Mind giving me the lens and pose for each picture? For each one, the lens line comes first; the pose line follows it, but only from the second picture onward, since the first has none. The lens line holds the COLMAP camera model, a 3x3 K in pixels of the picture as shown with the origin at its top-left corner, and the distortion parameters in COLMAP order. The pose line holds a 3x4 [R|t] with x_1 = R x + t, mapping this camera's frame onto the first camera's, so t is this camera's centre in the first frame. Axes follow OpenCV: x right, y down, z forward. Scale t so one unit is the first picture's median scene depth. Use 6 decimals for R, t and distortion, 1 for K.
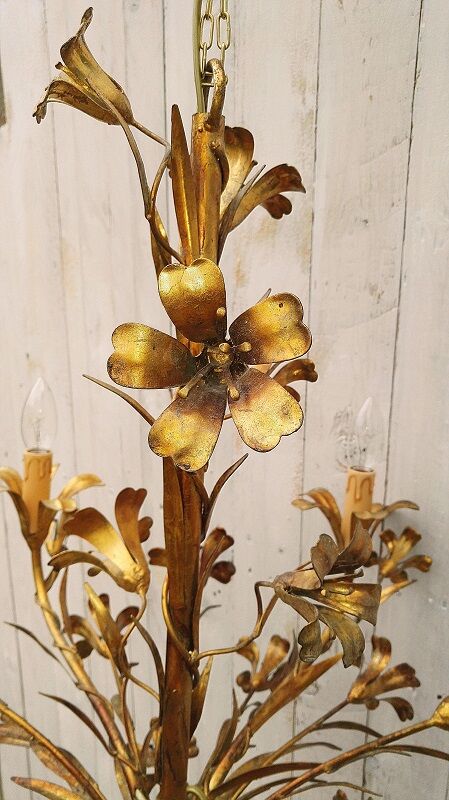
lens RADIAL K [[661.9, 0, 227.6], [0, 661.9, 397.9], [0, 0, 1]] dist [0.013704, 0.019999]
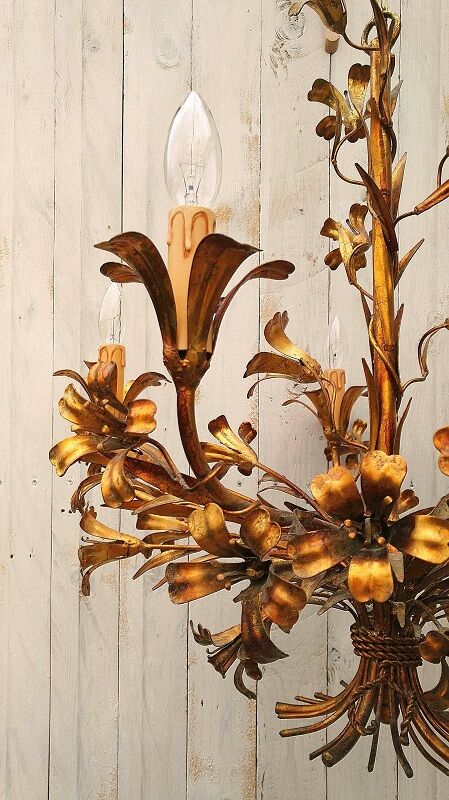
lens RADIAL K [[661.9, 0, 227.6], [0, 661.9, 399.3], [0, 0, 1]] dist [0.013704, 0.019999]
pose [[0.825518, 0.004379, 0.564358, -0.723900], [0.152412, 0.961086, -0.230399, 0.430411], [-0.543406, 0.276214, 0.792727, 0.053098]]
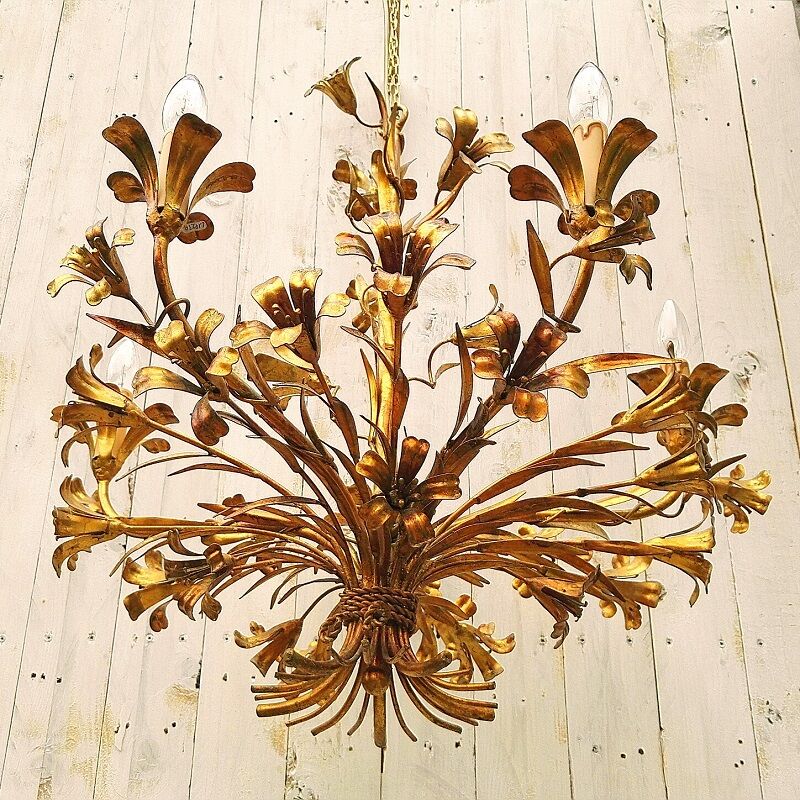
lens RADIAL K [[1165.8, 0, 401.1], [0, 1165.8, 399.5], [0, 0, 1]] dist [0.035009, 0.000000]
pose [[0.811277, 0.274480, 0.516227, -0.832032], [0.156325, 0.748967, -0.643902, 1.254474], [-0.563375, 0.603083, 0.564712, -0.238105]]
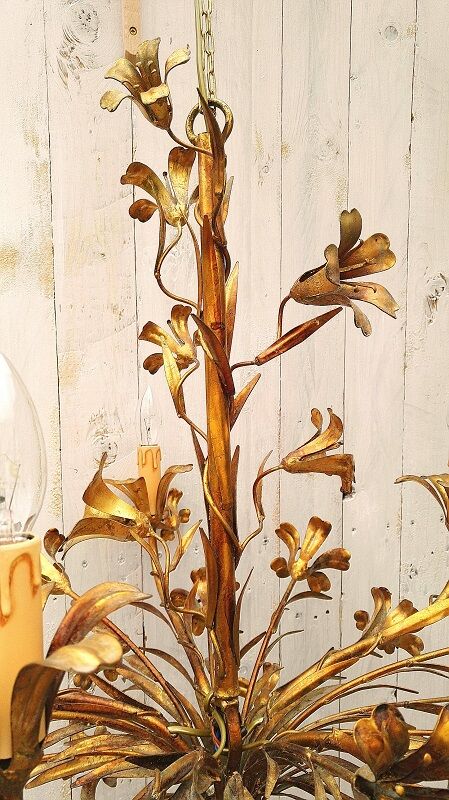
lens RADIAL K [[661.9, 0, 231.5], [0, 661.9, 399.6], [0, 0, 1]] dist [0.013704, 0.019999]
pose [[0.595306, -0.102175, 0.796977, -0.657497], [0.226115, 0.973100, -0.044144, 0.107233], [-0.771027, 0.206487, 0.602395, 0.114649]]
